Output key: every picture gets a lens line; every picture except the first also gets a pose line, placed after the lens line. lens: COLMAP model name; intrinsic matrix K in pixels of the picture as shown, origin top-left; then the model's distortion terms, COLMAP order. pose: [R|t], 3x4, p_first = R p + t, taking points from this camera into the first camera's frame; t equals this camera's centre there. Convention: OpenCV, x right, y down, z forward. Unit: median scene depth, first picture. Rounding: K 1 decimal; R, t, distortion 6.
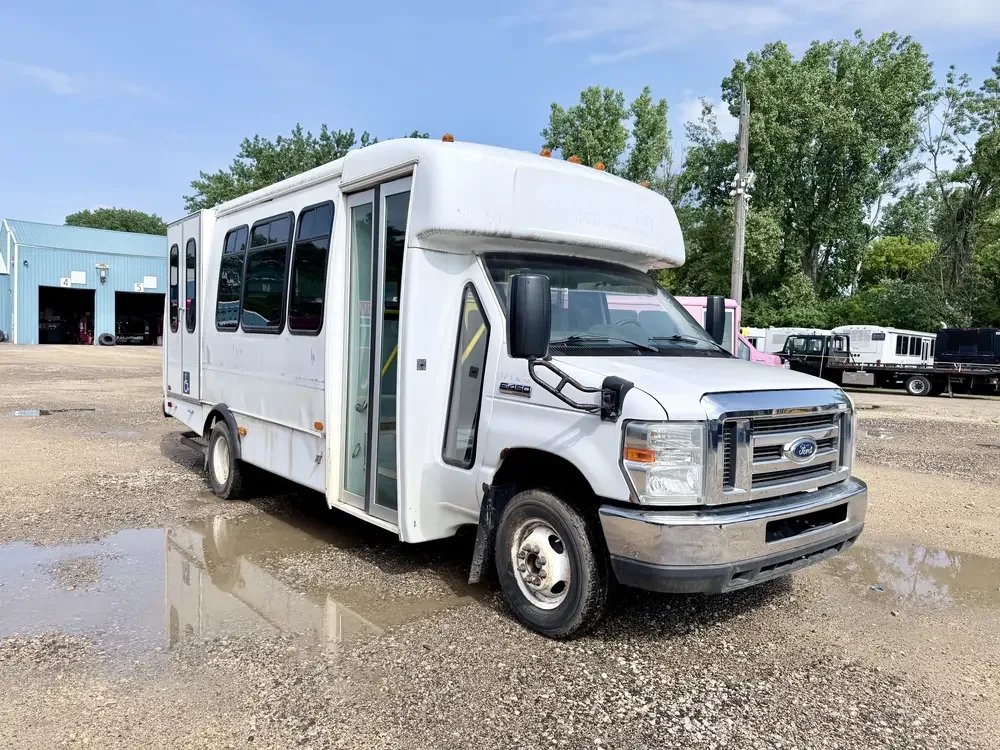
lens RADIAL K [[728.4, 0, 478.7], [0, 728.4, 373.5], [0, 0, 1]] dist [-0.001545, 0.000760]
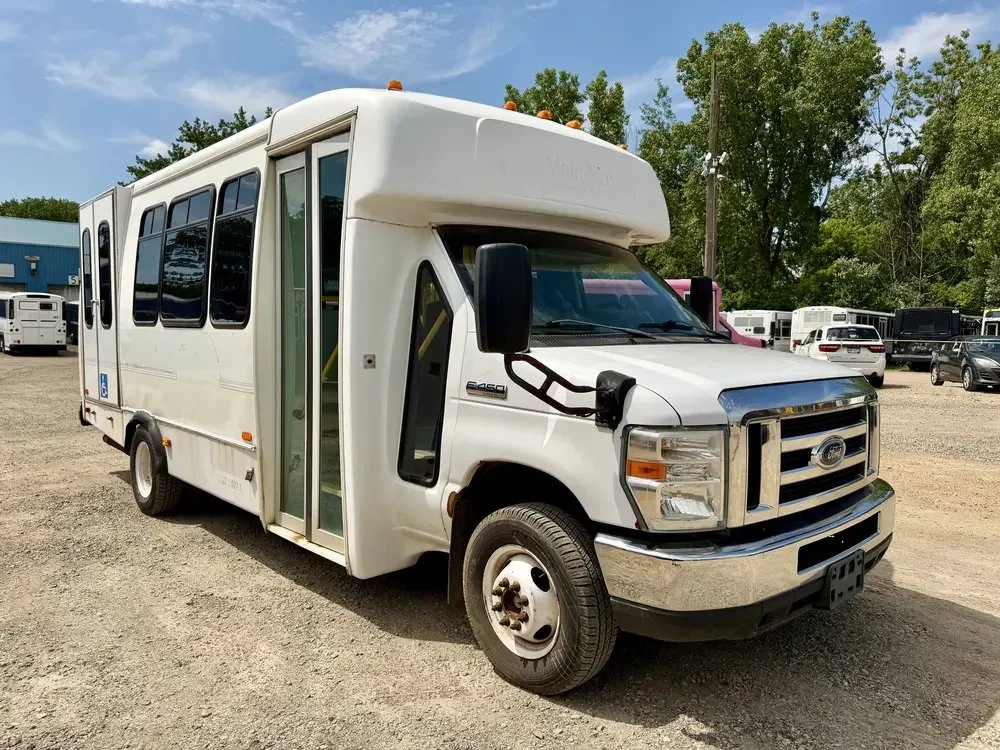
lens RADIAL K [[728.4, 0, 478.7], [0, 728.4, 373.5], [0, 0, 1]] dist [-0.001545, 0.000760]
pose [[0.998103, -0.025193, 0.056173, -0.002075], [0.024385, 0.999590, 0.015016, -0.006747], [-0.056528, -0.013618, 0.998308, 0.163573]]
